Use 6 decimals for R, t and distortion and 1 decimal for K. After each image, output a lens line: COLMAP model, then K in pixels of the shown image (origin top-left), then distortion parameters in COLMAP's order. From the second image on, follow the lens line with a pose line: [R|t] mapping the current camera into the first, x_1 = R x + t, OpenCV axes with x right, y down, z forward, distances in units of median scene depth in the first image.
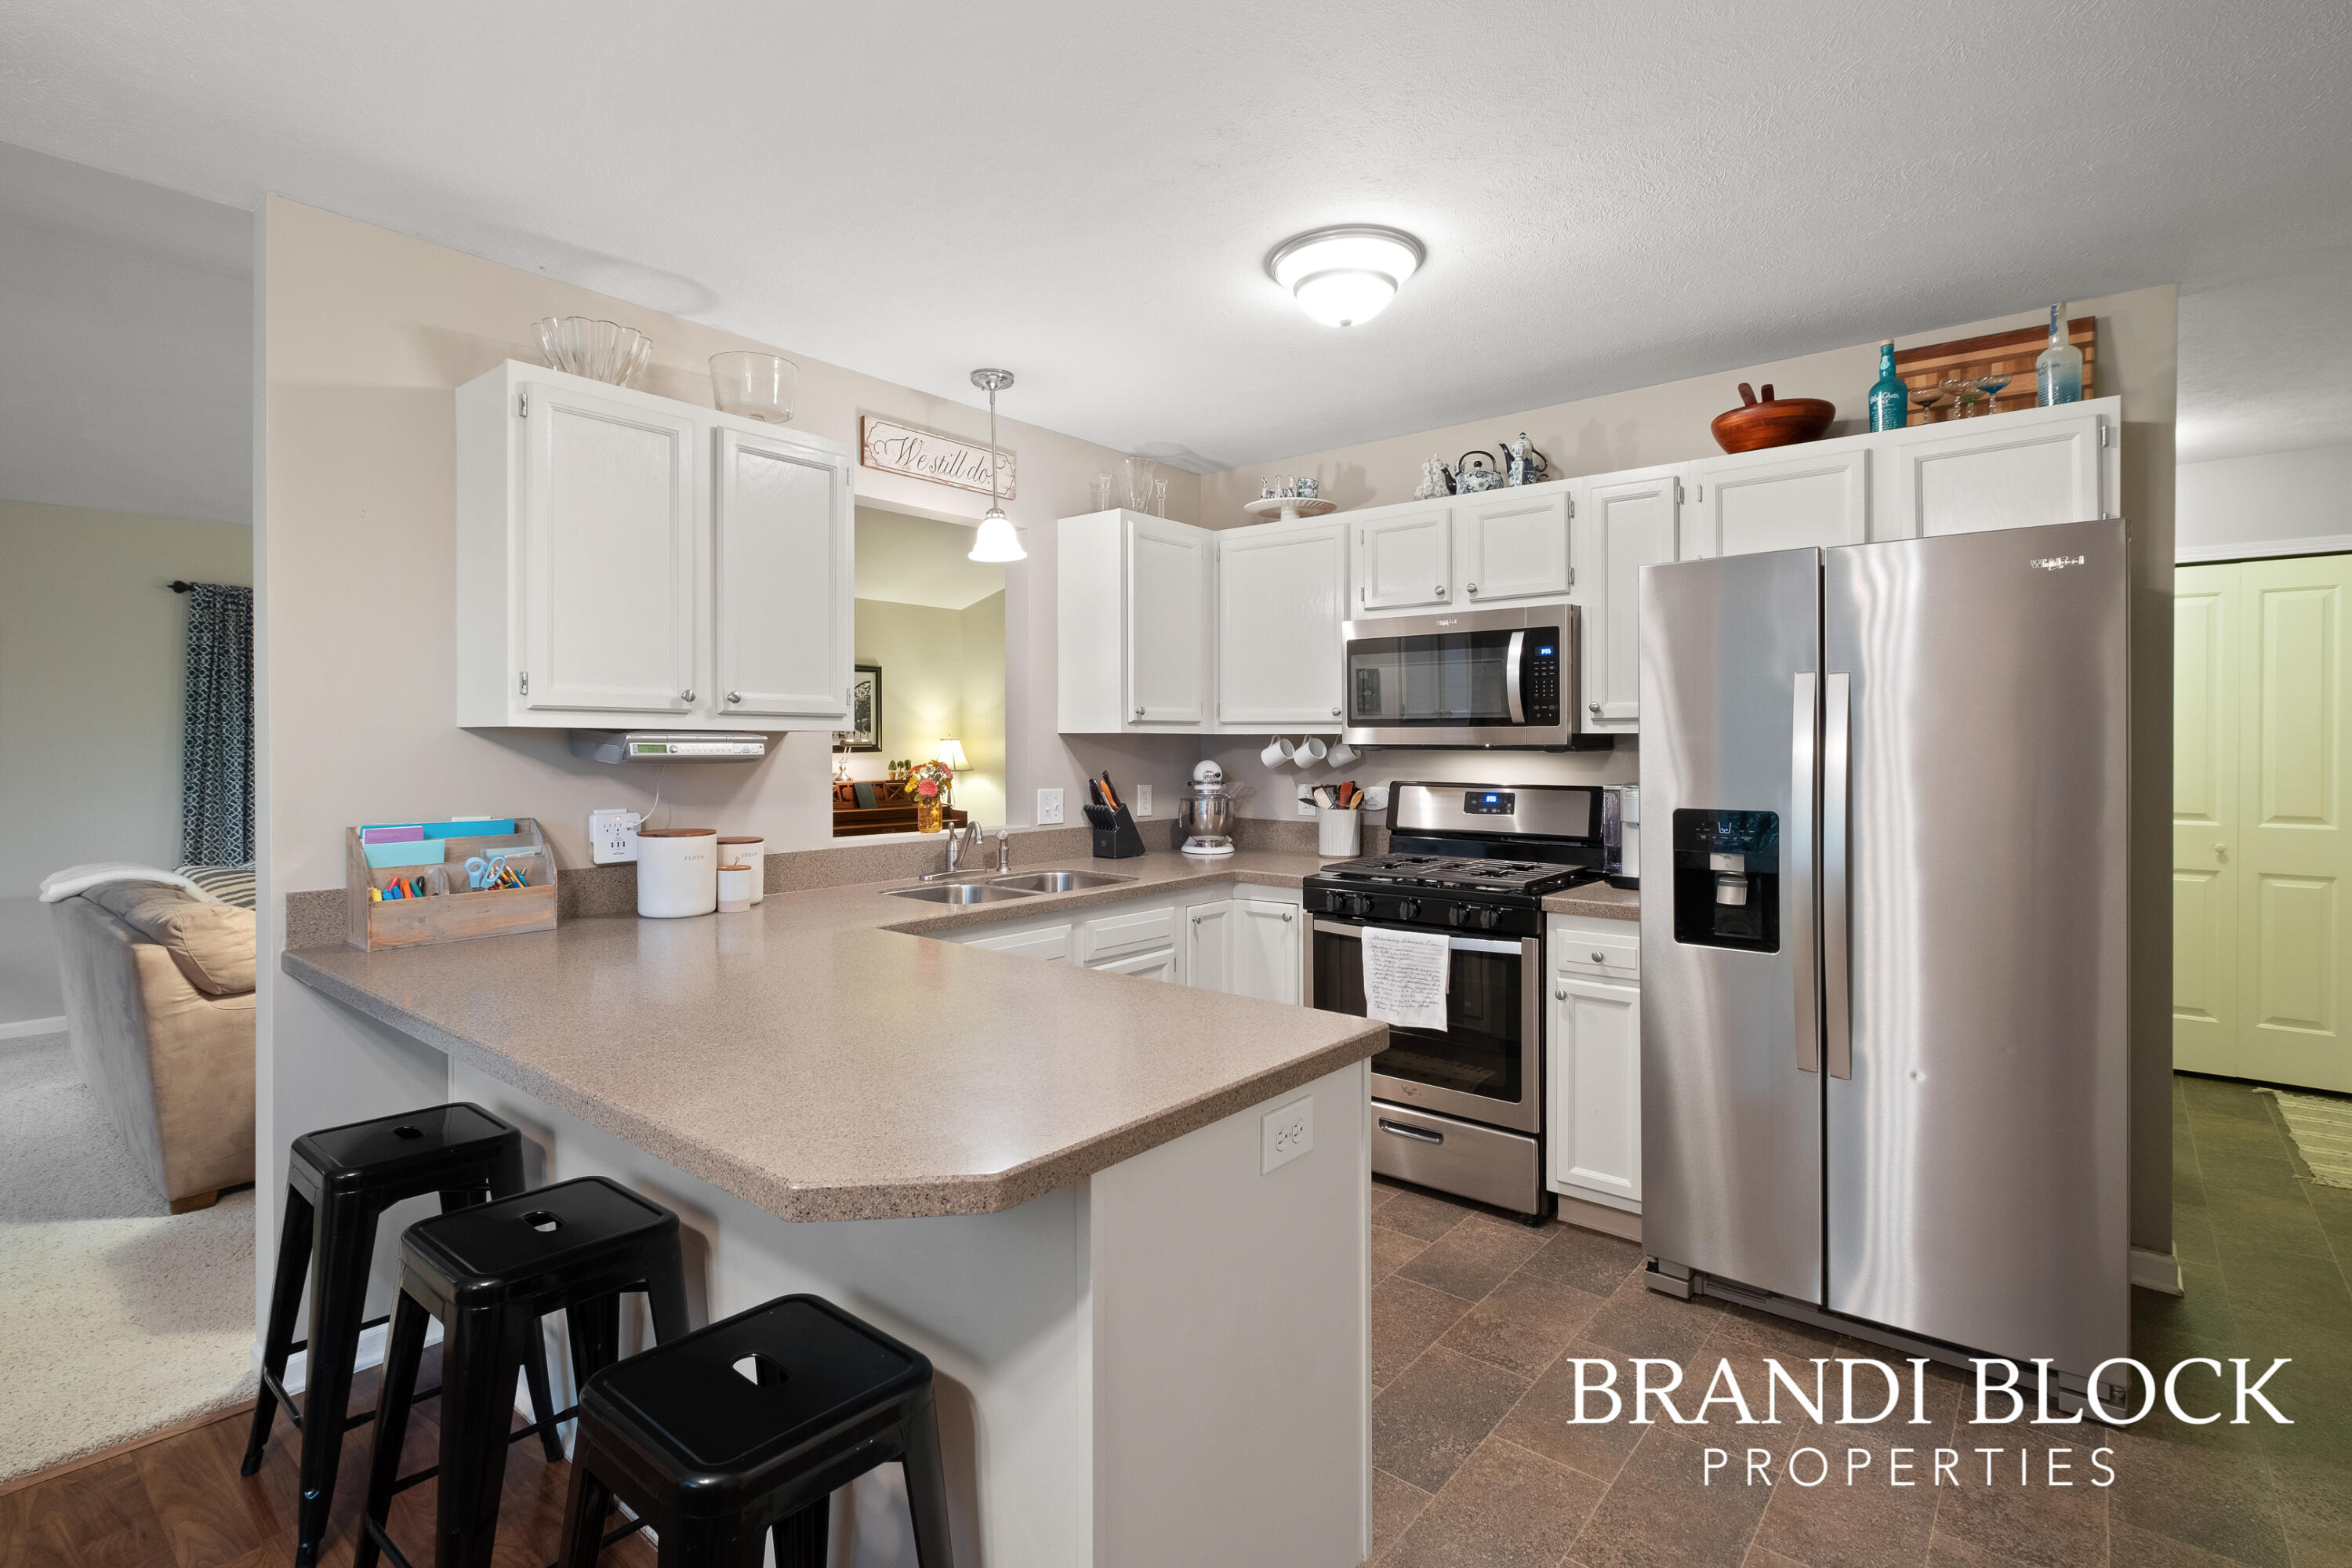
lens RADIAL K [[1108.6, 0, 1156.8], [0, 1108.6, 747.1], [0, 0, 1]] dist [0.004962, -0.000101]
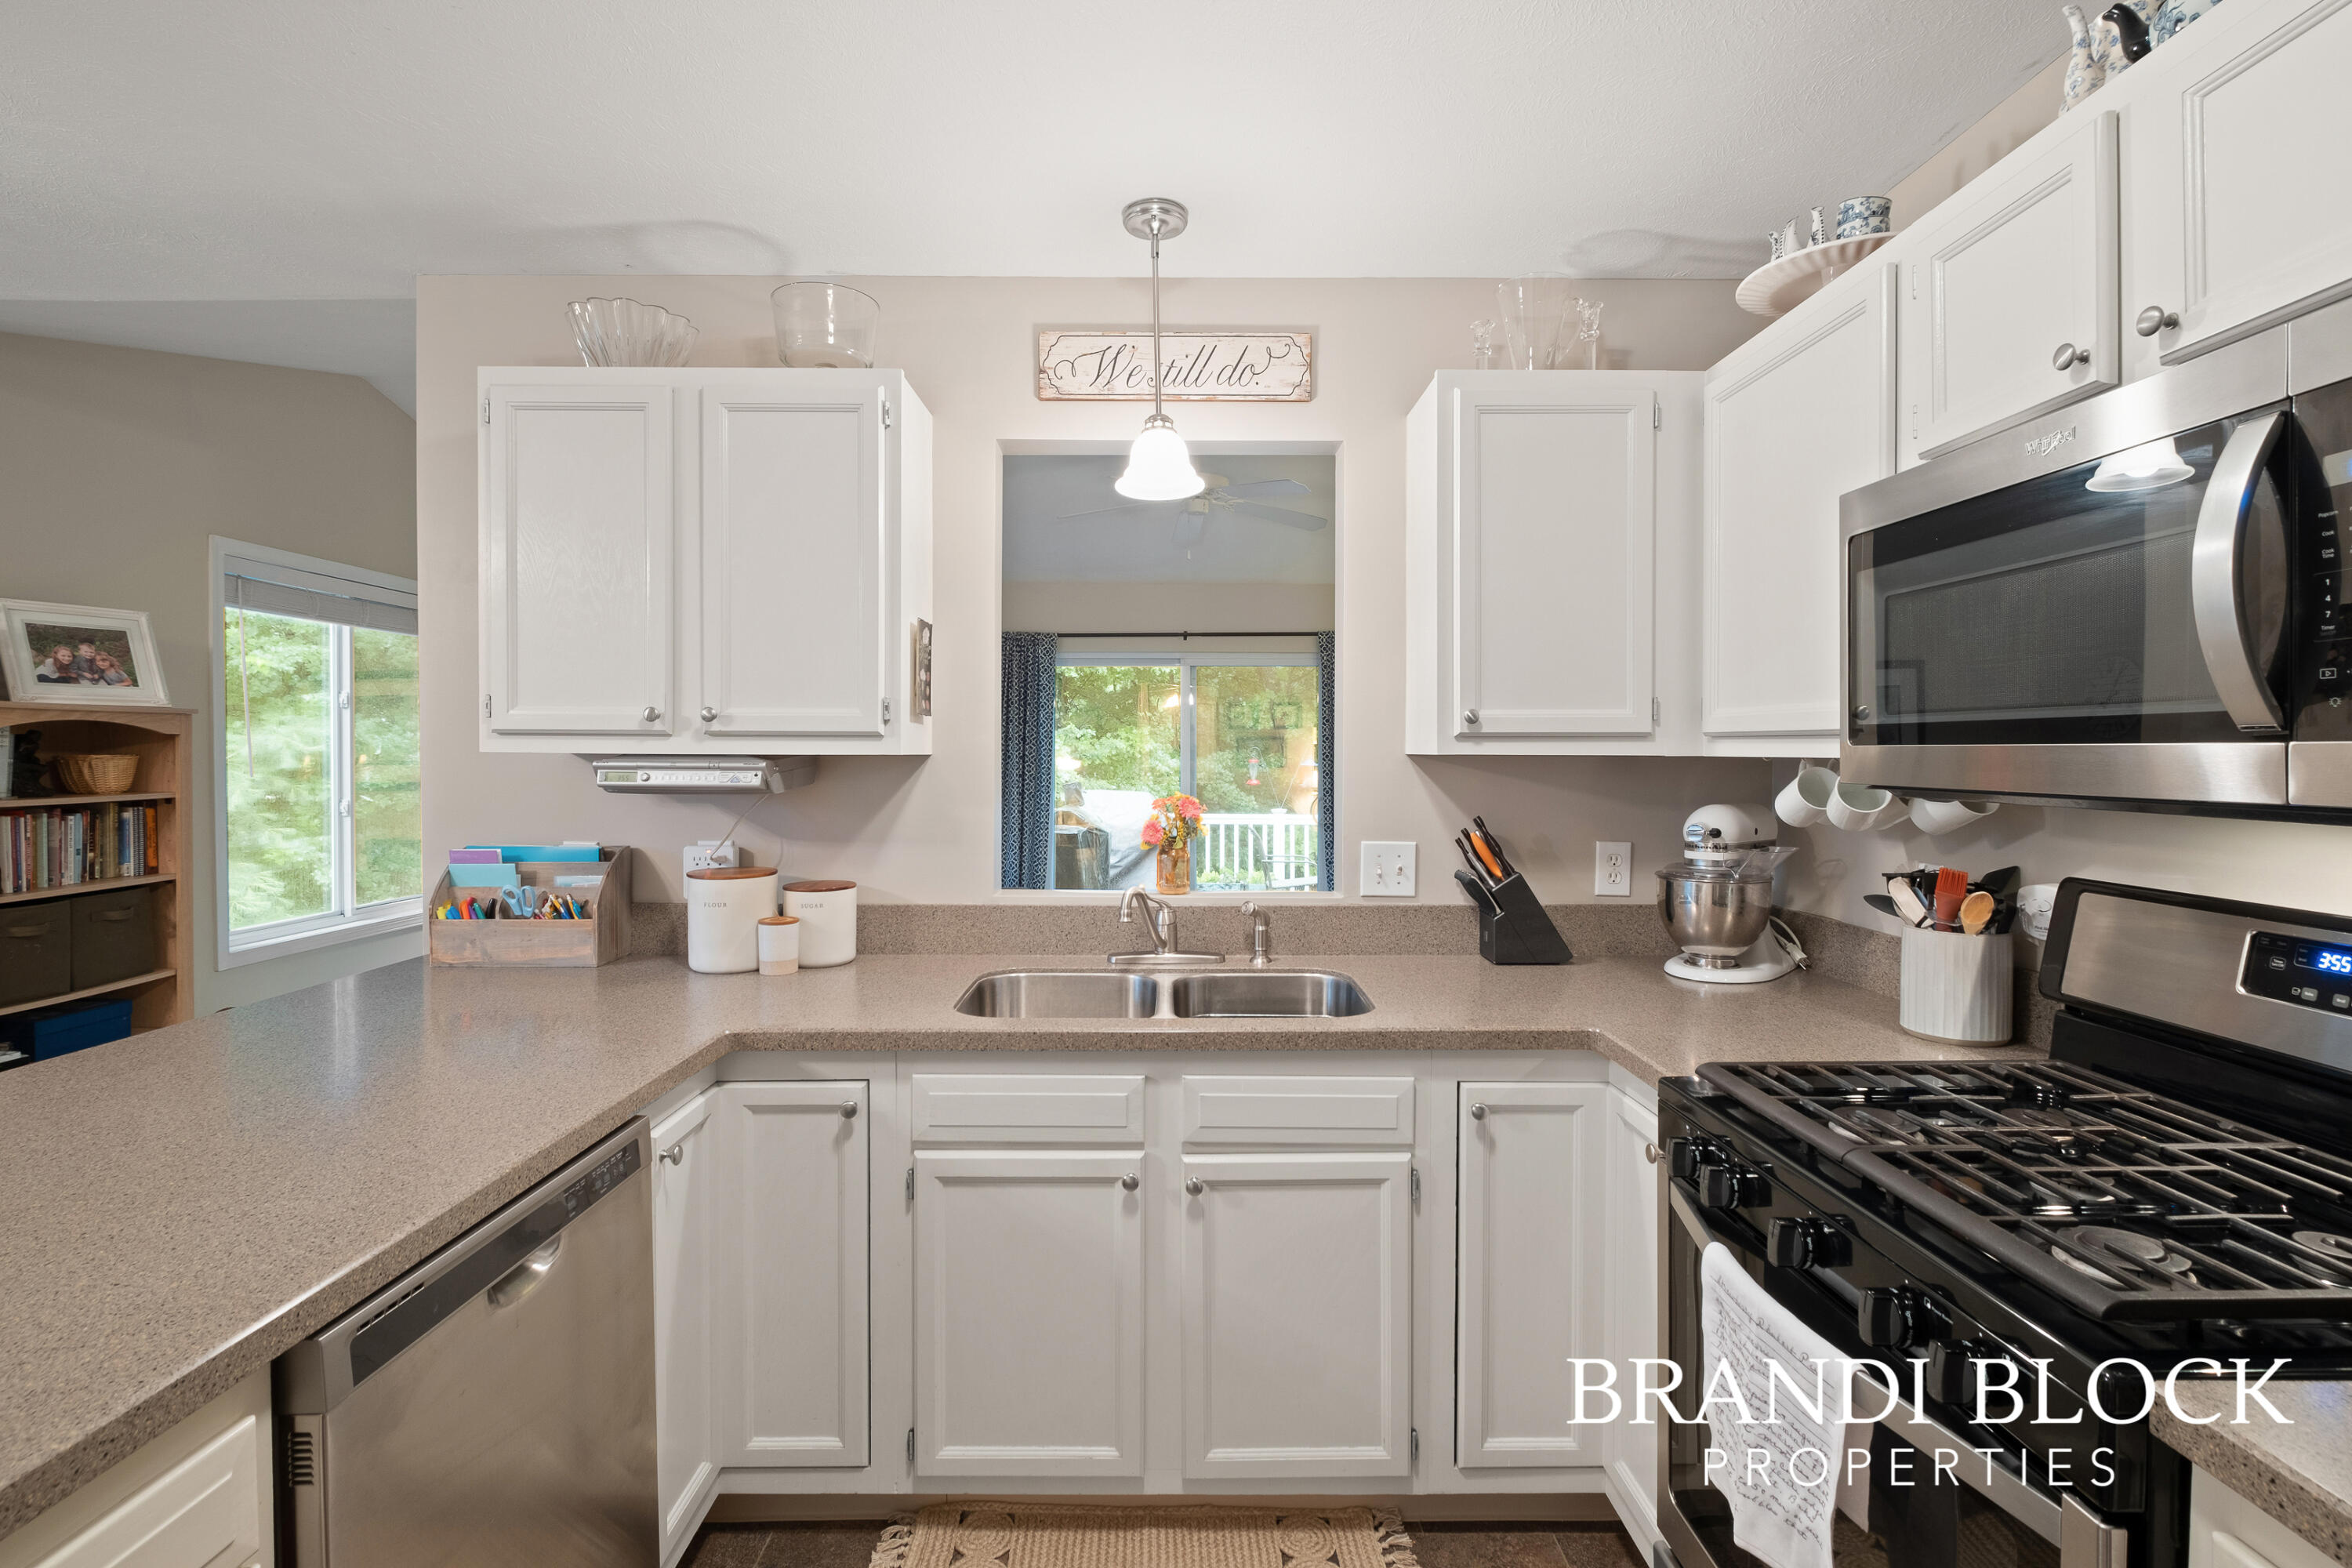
lens RADIAL K [[1091.5, 0, 1175.5], [0, 1091.5, 766.2], [0, 0, 1]] dist [-0.002274, -0.001579]
pose [[0.642311, 0.011253, -0.766362, 0.329869], [-0.005425, 0.999934, 0.010135, -0.012349], [0.766425, -0.002352, 0.642330, 0.540233]]
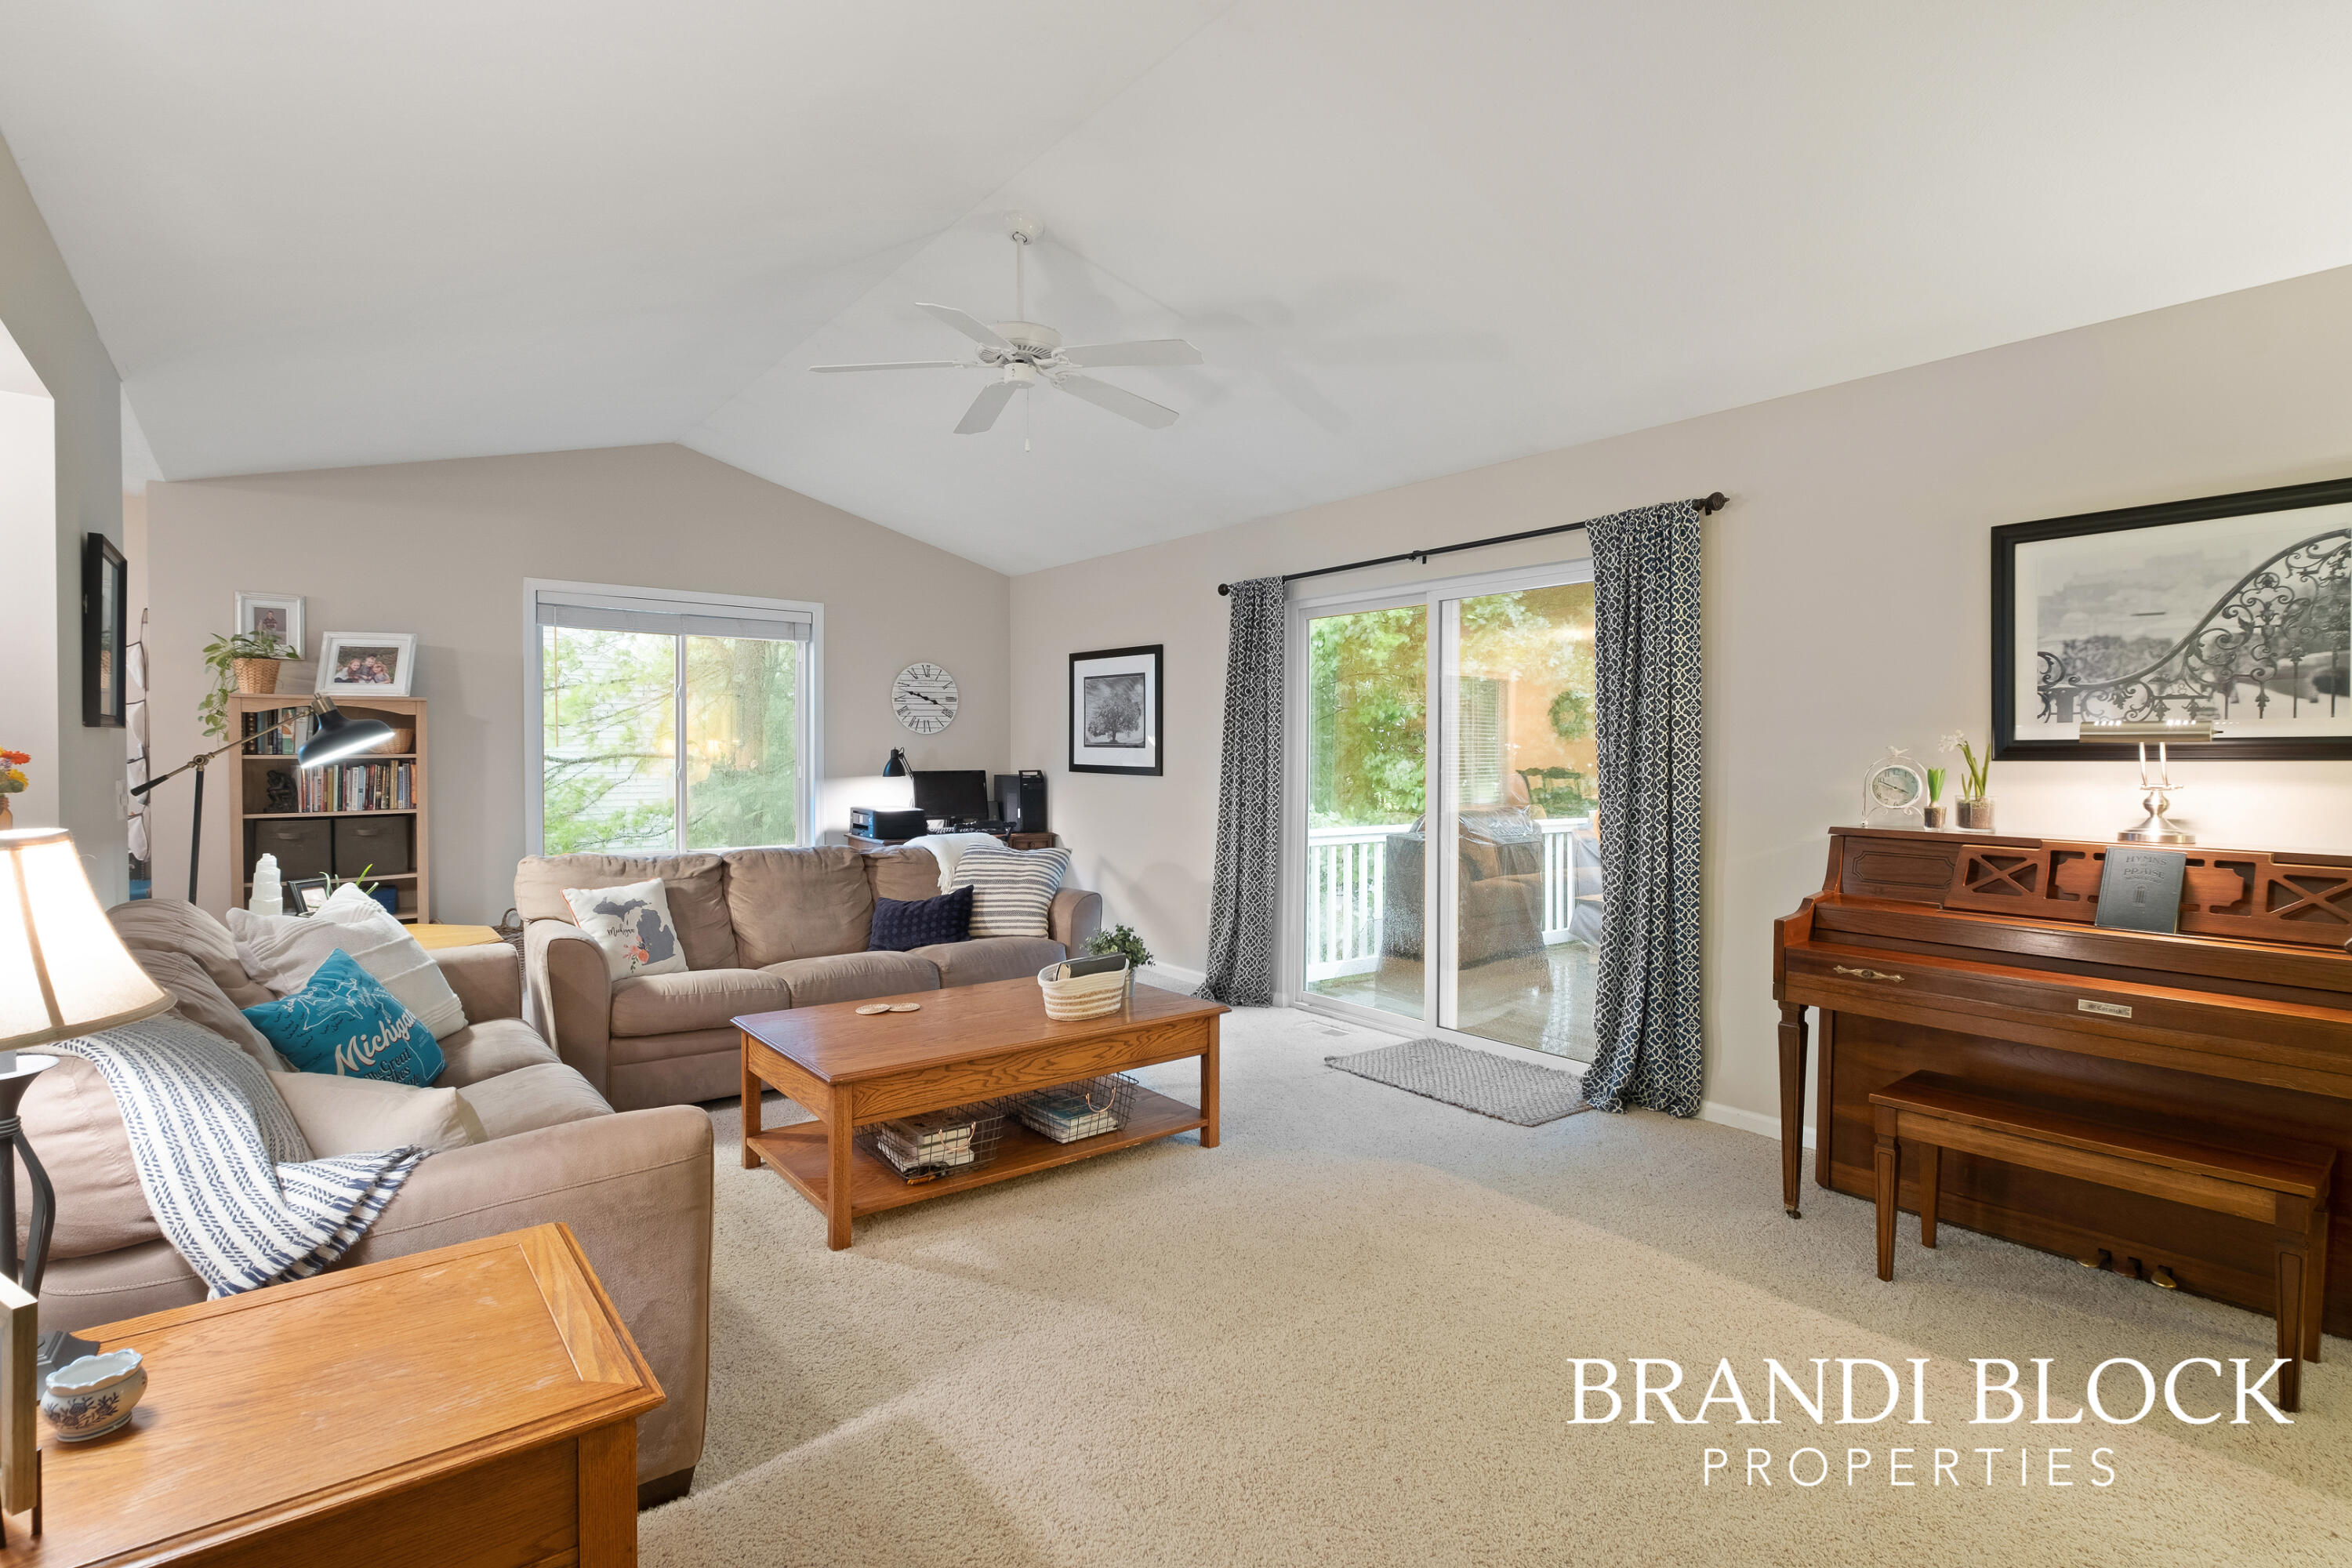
lens RADIAL K [[1091.5, 0, 1175.5], [0, 1091.5, 766.2], [0, 0, 1]] dist [-0.002274, -0.001579]
pose [[-0.212752, 0.017853, -0.976943, 0.216614], [-0.007883, 0.999769, 0.019986, 0.004627], [0.977074, 0.011953, -0.212562, 1.727964]]
